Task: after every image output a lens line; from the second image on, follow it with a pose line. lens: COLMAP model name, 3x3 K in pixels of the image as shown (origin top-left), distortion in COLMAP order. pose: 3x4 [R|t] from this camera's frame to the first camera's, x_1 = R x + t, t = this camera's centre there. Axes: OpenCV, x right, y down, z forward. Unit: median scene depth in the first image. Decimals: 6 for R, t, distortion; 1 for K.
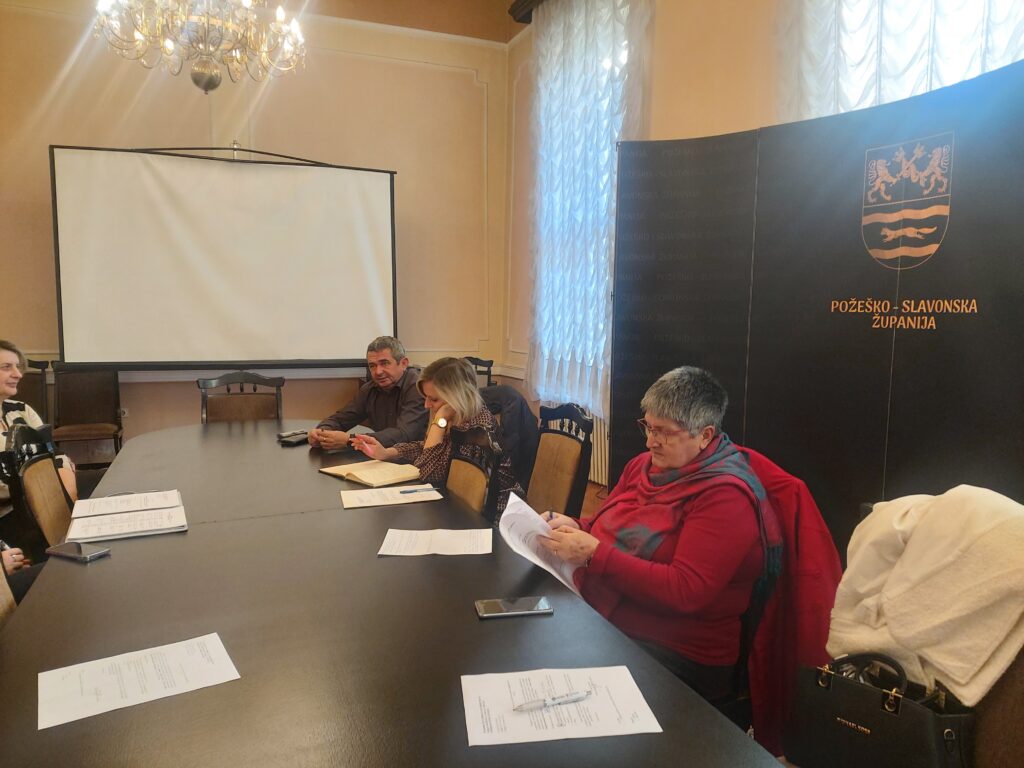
lens RADIAL K [[735.0, 0, 512.0], [0, 735.0, 384.0], [0, 0, 1]] dist [0.089949, -0.148014]
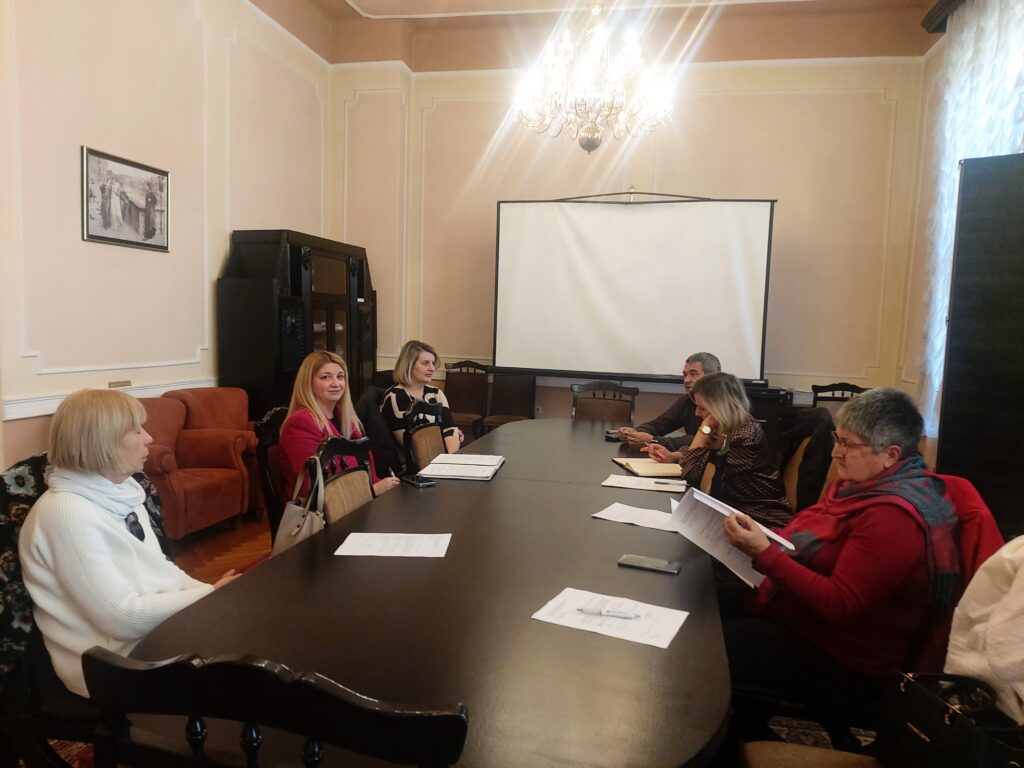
lens RADIAL K [[737.9, 0, 512.0], [0, 737.9, 384.0], [0, 0, 1]] dist [0.001379, 0.004282]
pose [[0.825247, 0.067053, -0.560778, 0.199844], [-0.086294, 0.996239, -0.007869, 0.012896], [0.558141, 0.054886, 0.827929, -0.069475]]
